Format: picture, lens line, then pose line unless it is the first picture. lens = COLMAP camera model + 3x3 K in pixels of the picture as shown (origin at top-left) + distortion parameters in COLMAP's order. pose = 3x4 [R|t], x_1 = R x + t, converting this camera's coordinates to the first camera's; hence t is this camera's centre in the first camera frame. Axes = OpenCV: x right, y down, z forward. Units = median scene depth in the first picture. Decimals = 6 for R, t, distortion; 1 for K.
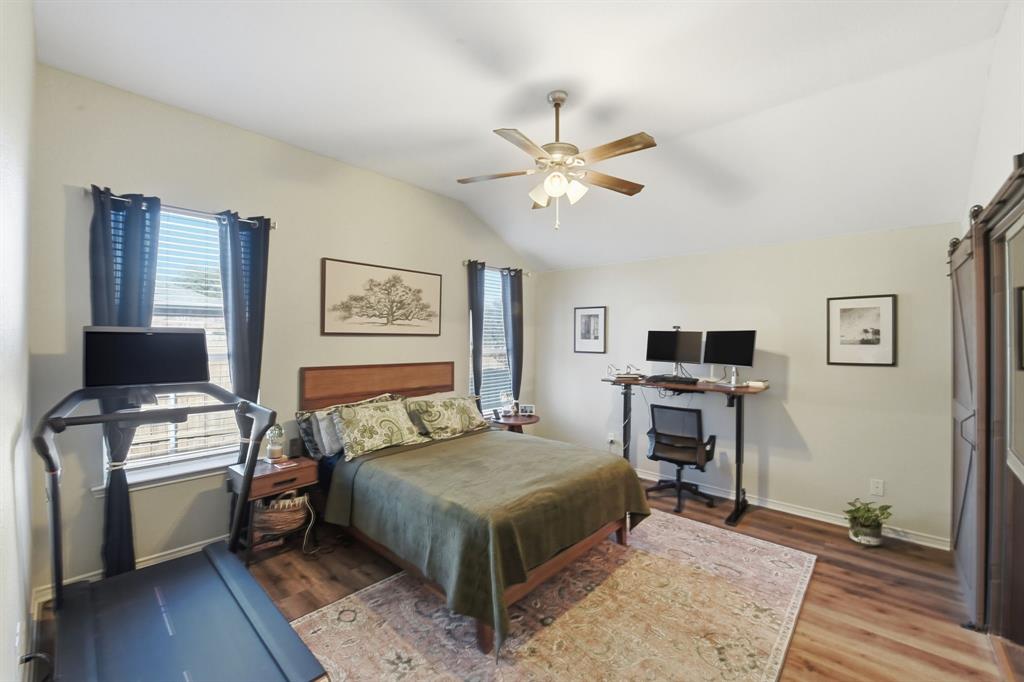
lens RADIAL K [[418.2, 0, 512.0], [0, 418.2, 341.0], [0, 0, 1]] dist [-0.018993, -0.000101]
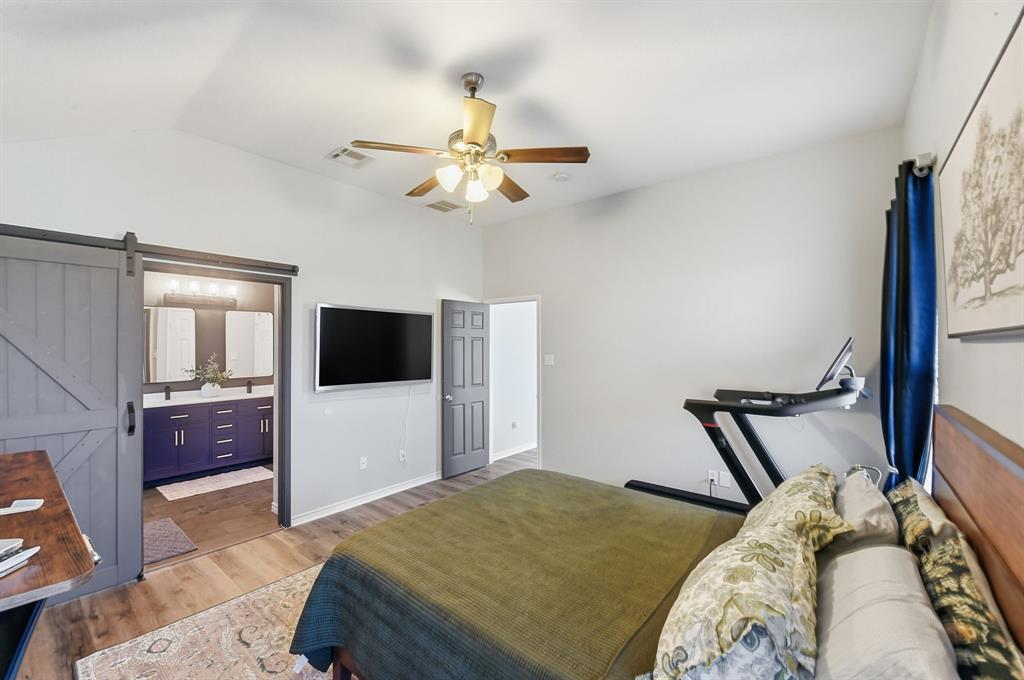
lens RADIAL K [[418.2, 0, 512.0], [0, 418.2, 340.0], [0, 0, 1]] dist [-0.018993, -0.000101]
pose [[-0.997866, 0.001064, -0.065291, 0.082998], [0.001872, 0.999923, -0.012306, 0.008823], [0.065273, -0.012402, -0.997790, 1.931232]]
